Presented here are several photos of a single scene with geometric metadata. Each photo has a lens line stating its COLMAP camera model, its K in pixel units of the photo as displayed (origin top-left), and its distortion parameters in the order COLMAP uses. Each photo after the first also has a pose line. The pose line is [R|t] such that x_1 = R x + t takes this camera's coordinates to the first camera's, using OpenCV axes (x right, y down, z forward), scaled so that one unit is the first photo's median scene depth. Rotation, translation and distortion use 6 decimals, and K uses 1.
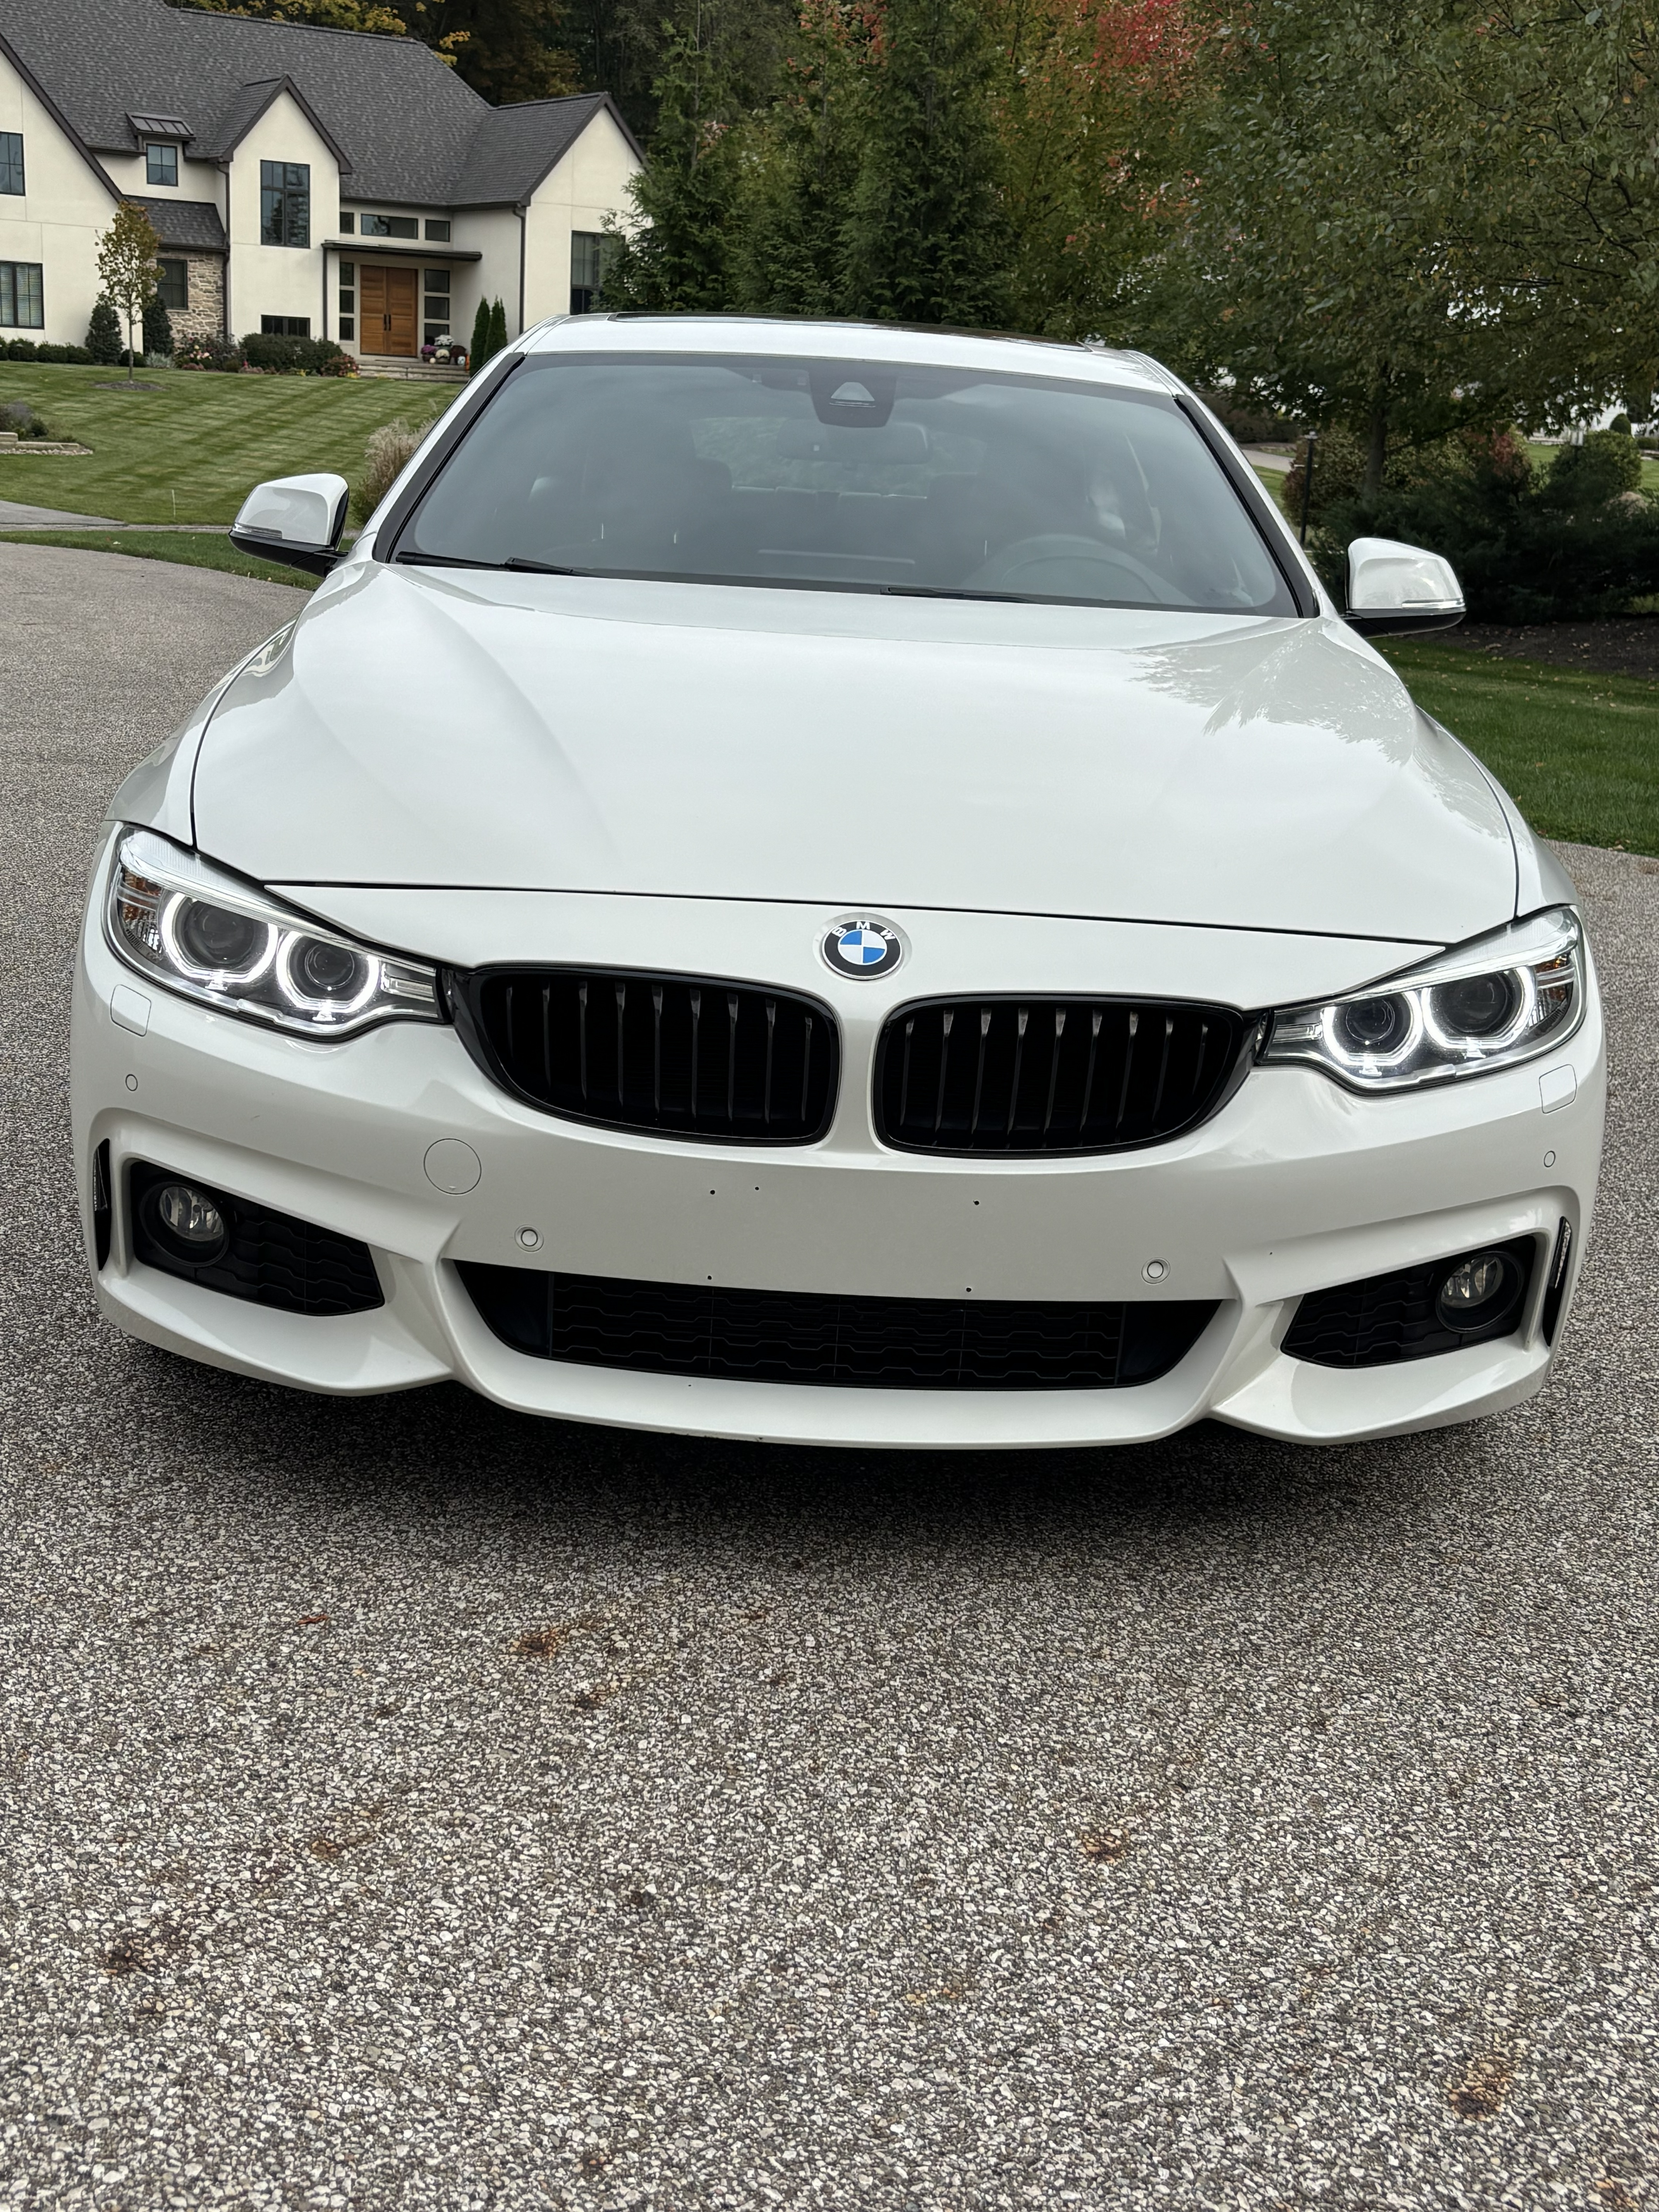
lens RADIAL K [[2560.0, 0, 836.9], [0, 2560.0, 1062.5], [0, 0, 1]] dist [0.007654, 0.000000]
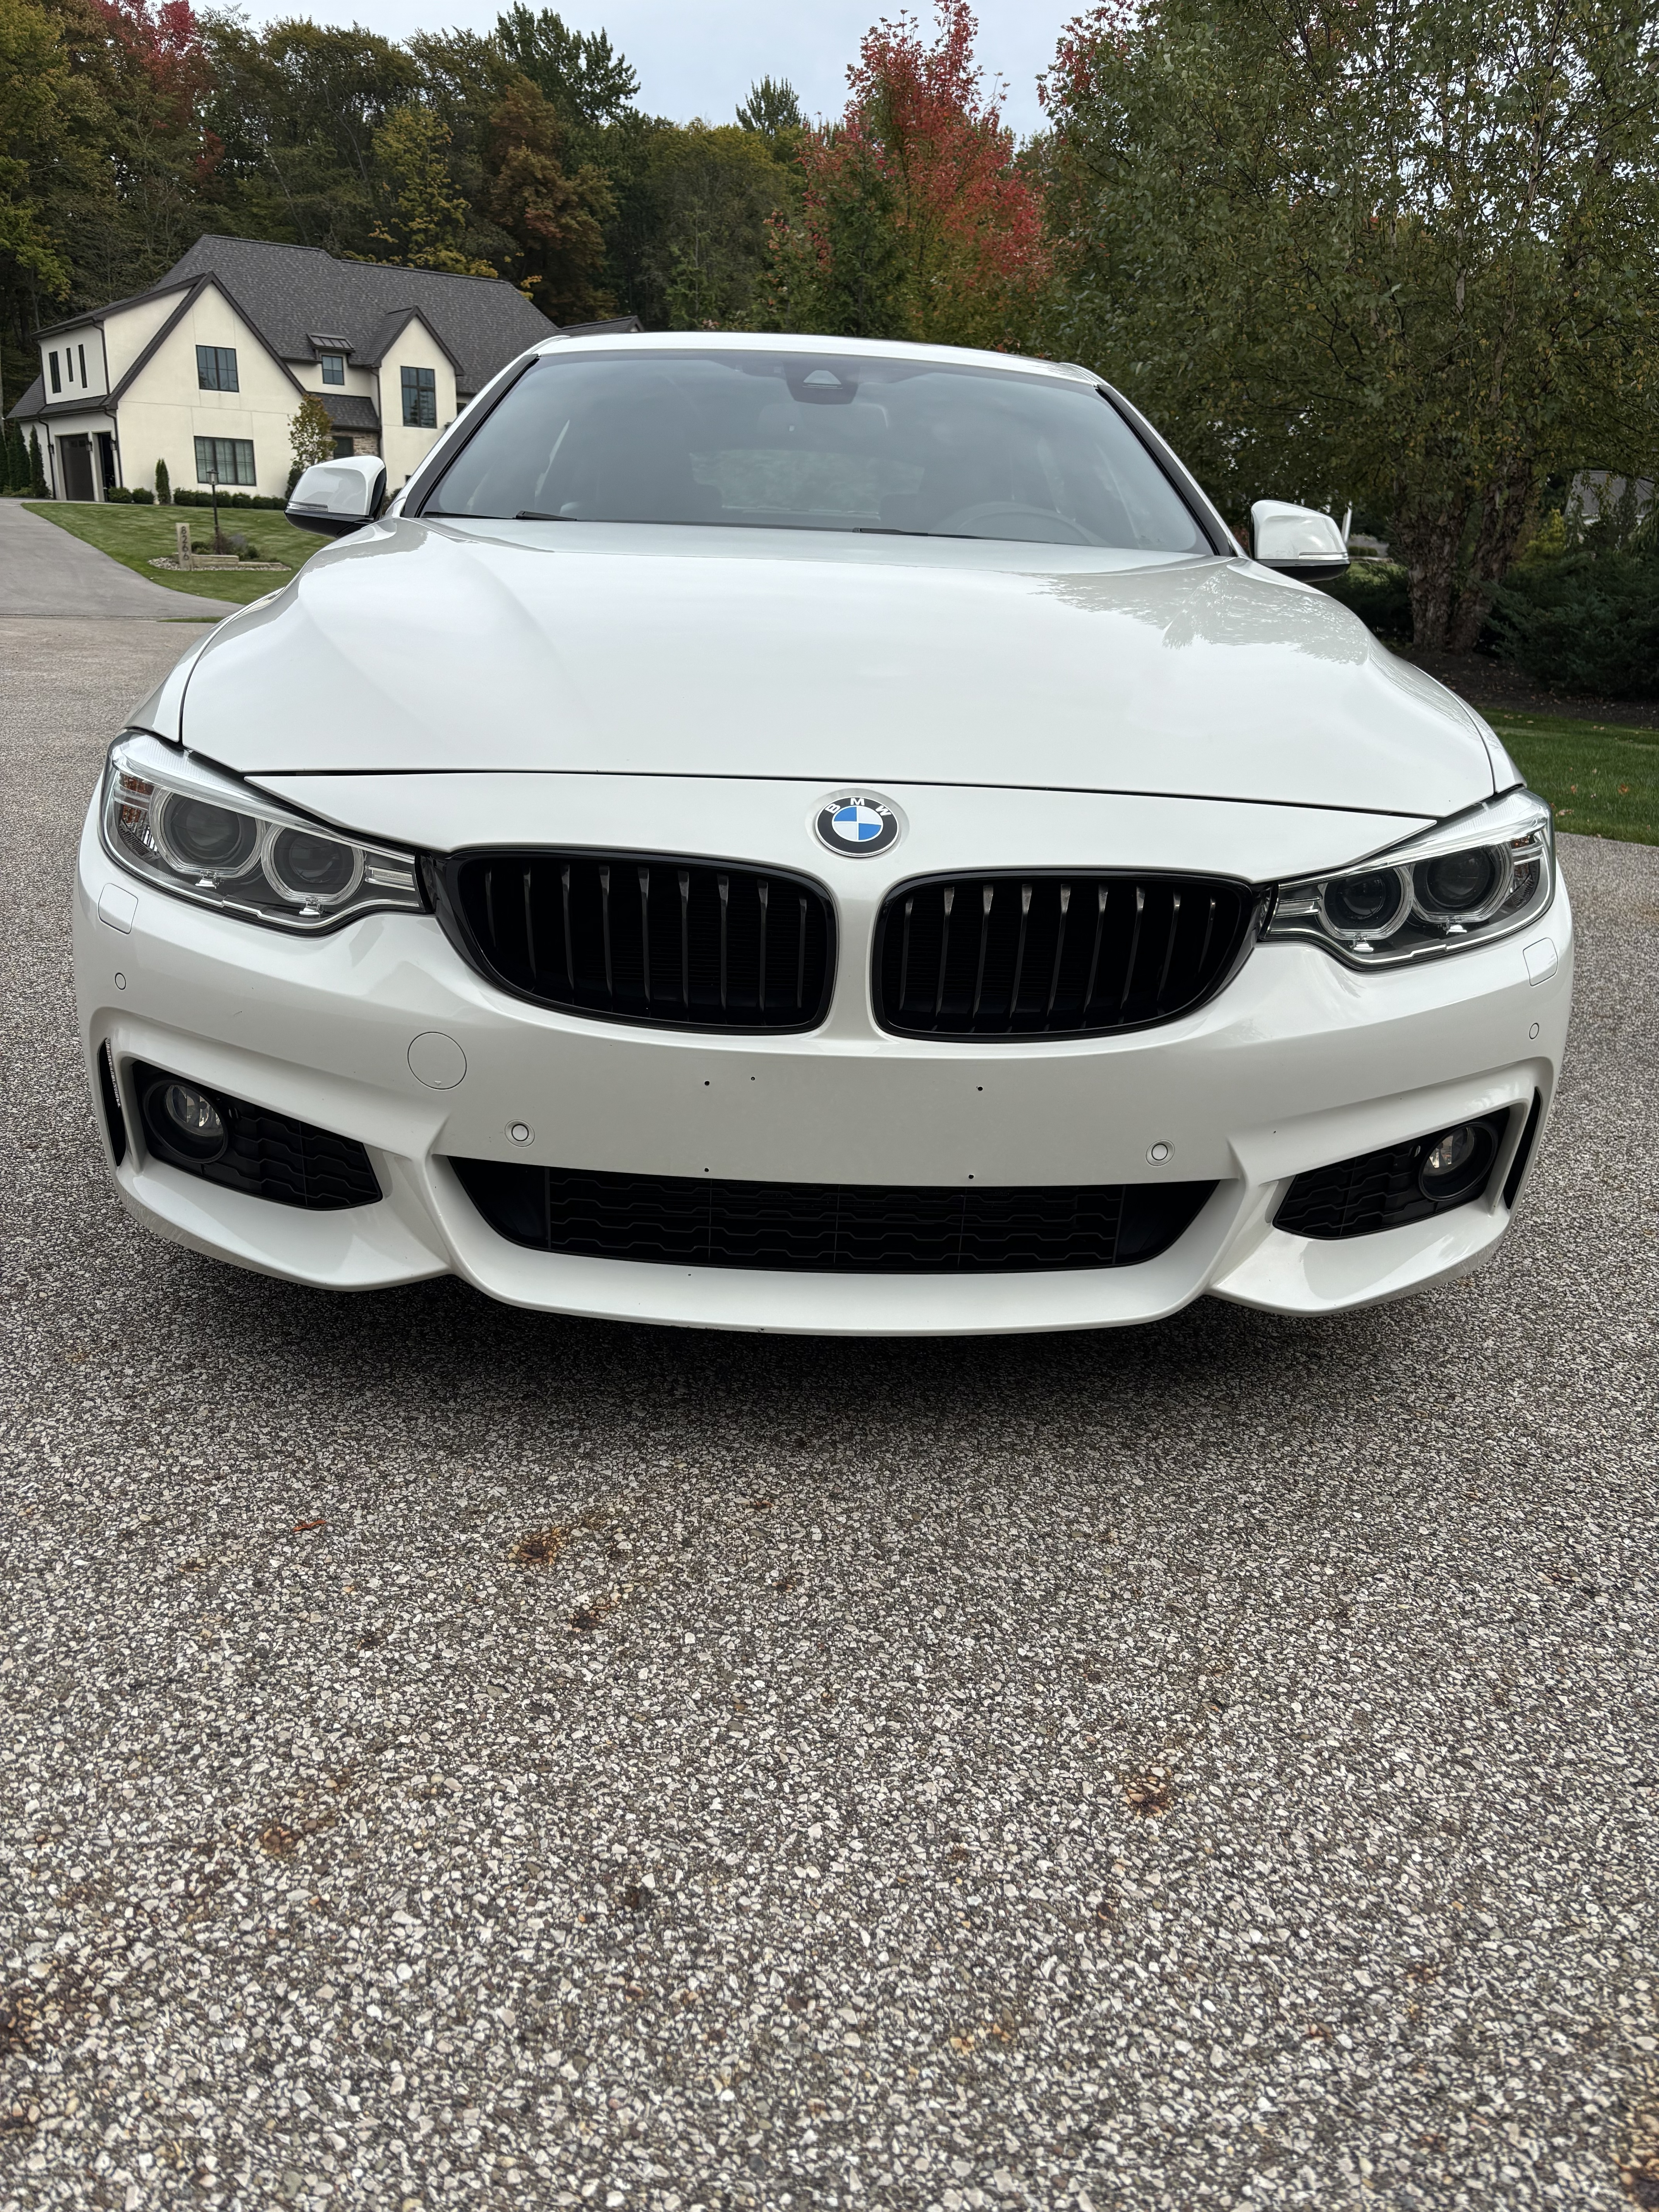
lens RADIAL K [[1620.3, 0, 827.1], [0, 1620.3, 1092.1], [0, 0, 1]] dist [-0.005767, 0.005544]
pose [[0.999732, -0.019499, 0.012457, -0.010560], [0.018593, 0.997436, 0.069109, 0.012566], [-0.013772, -0.068859, 0.997531, 0.375189]]
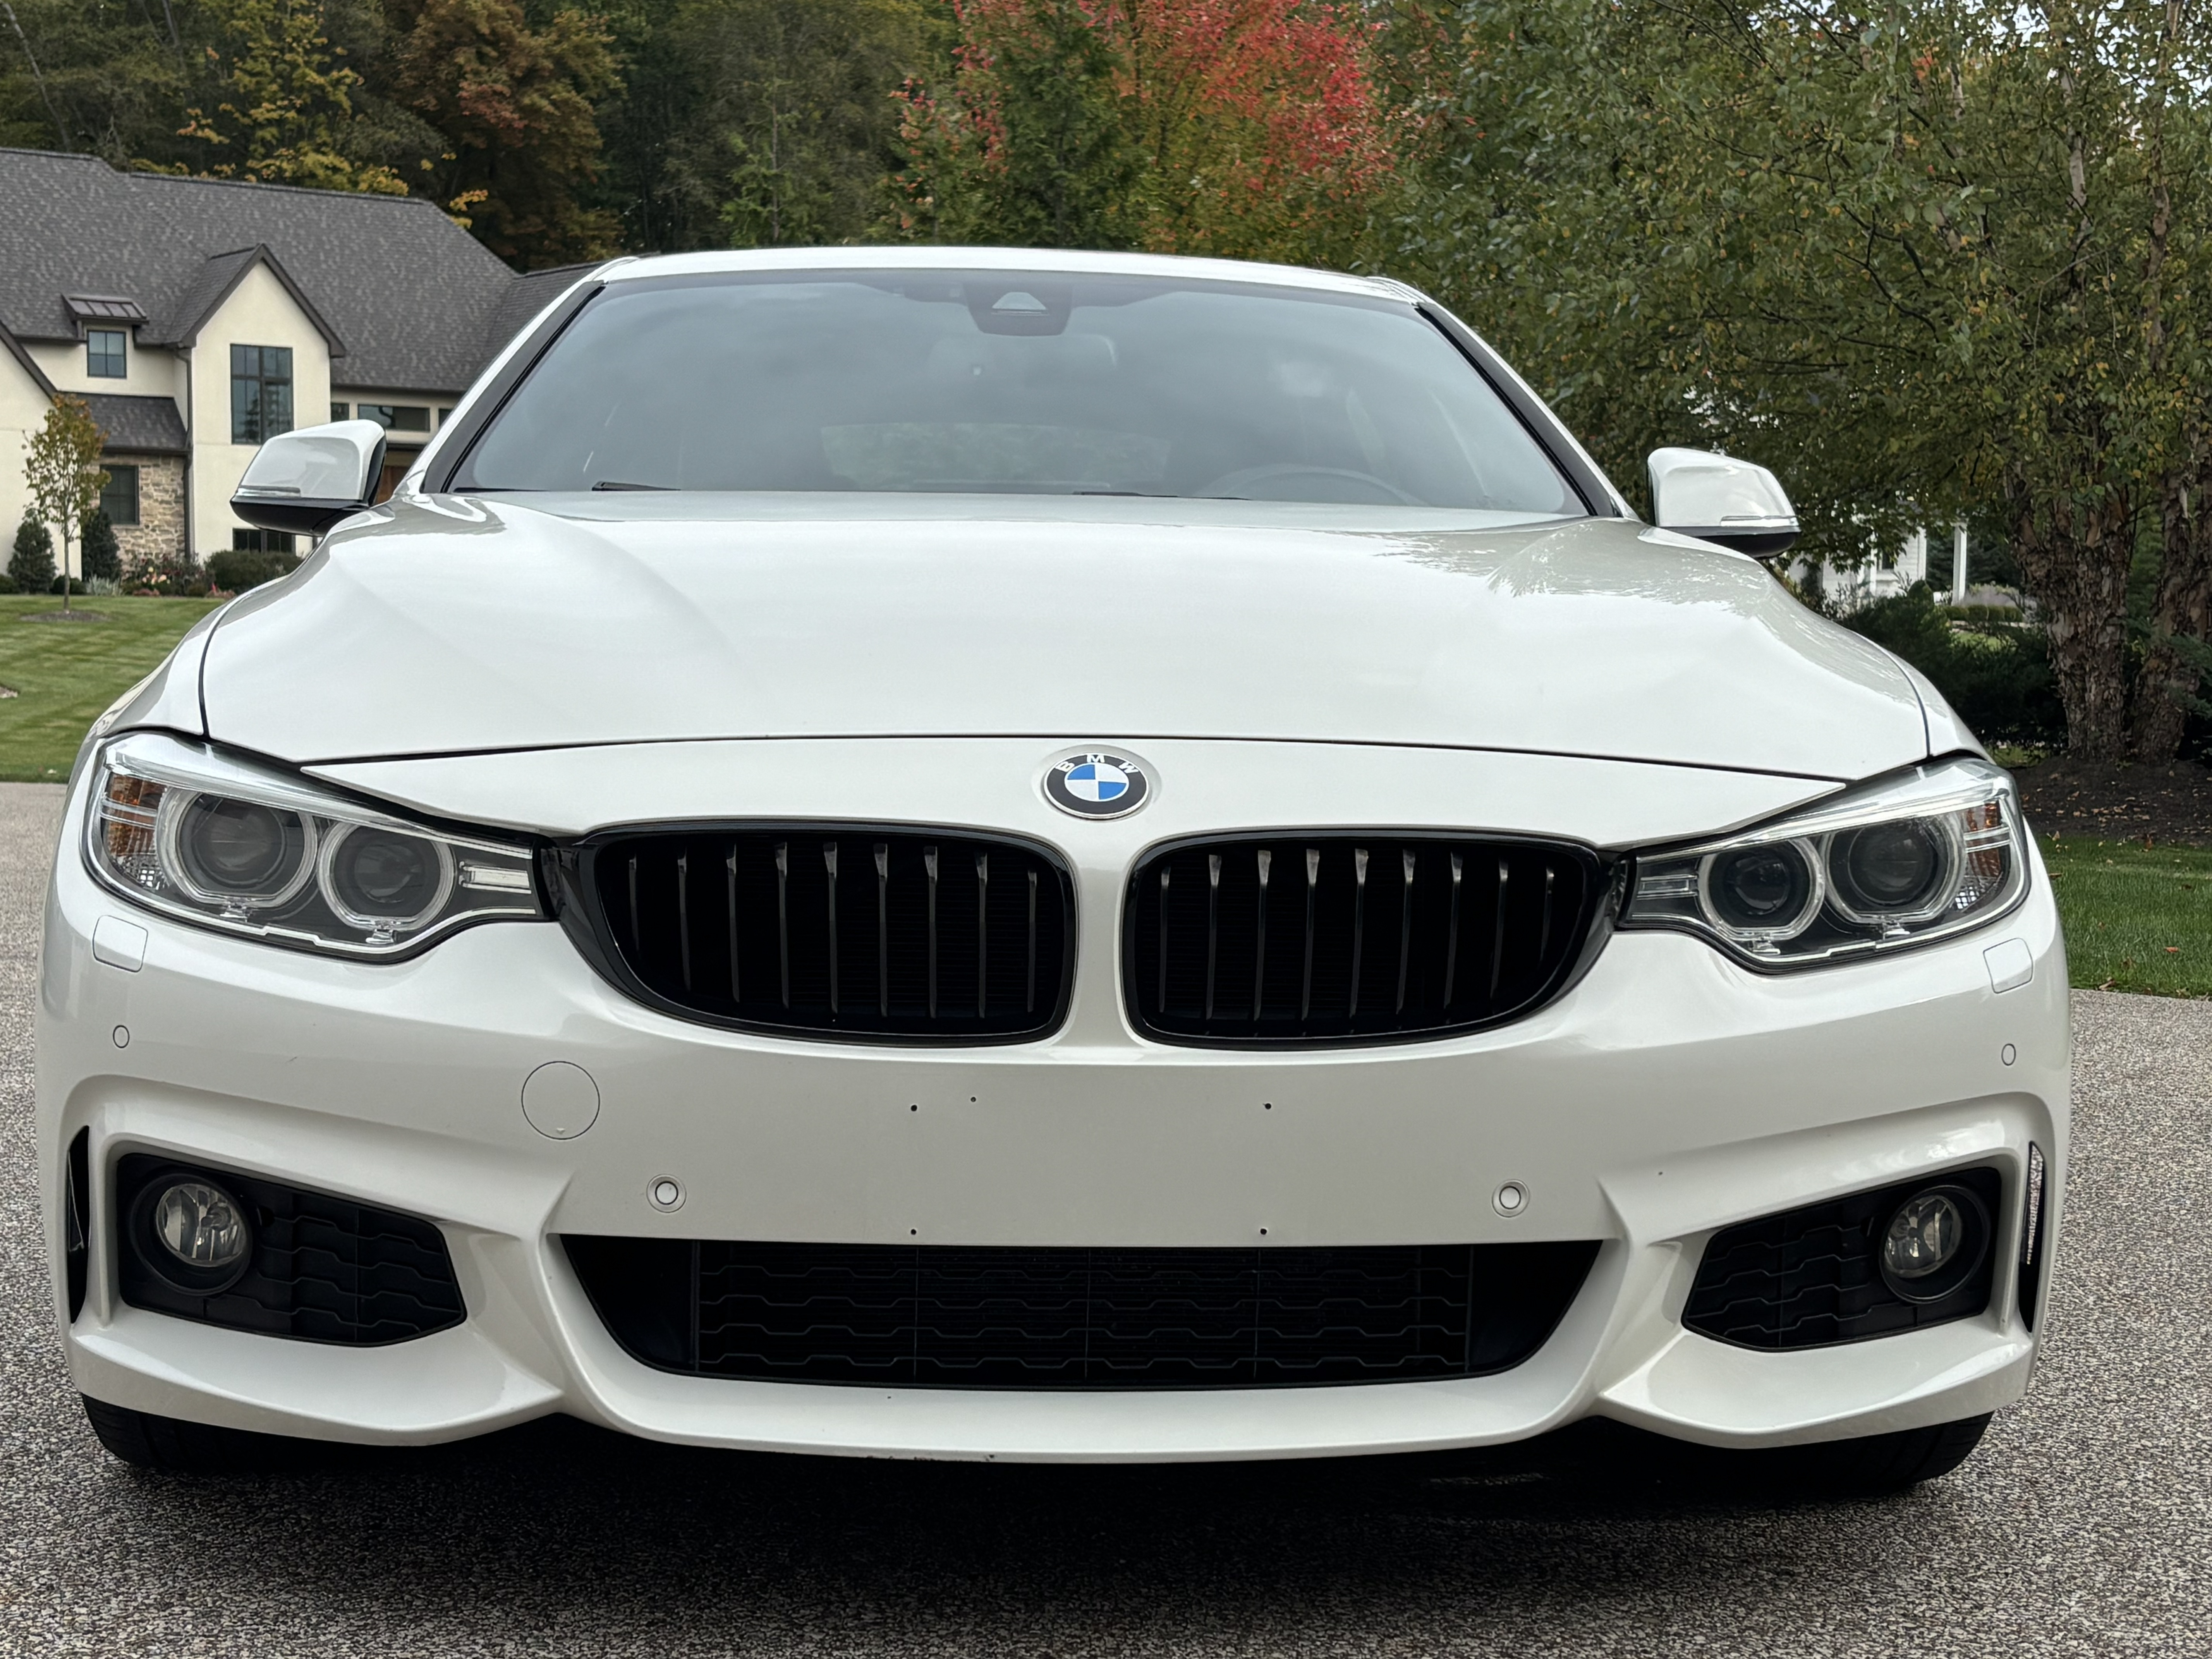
lens RADIAL K [[3295.9, 0, 1116.6], [0, 3295.9, 822.8], [0, 0, 1]] dist [-0.002824, 0.000000]
pose [[0.997774, -0.045374, 0.048872, -0.031394], [0.054378, 0.977797, -0.202378, 0.159294], [-0.038605, 0.204585, 0.978087, 0.041189]]
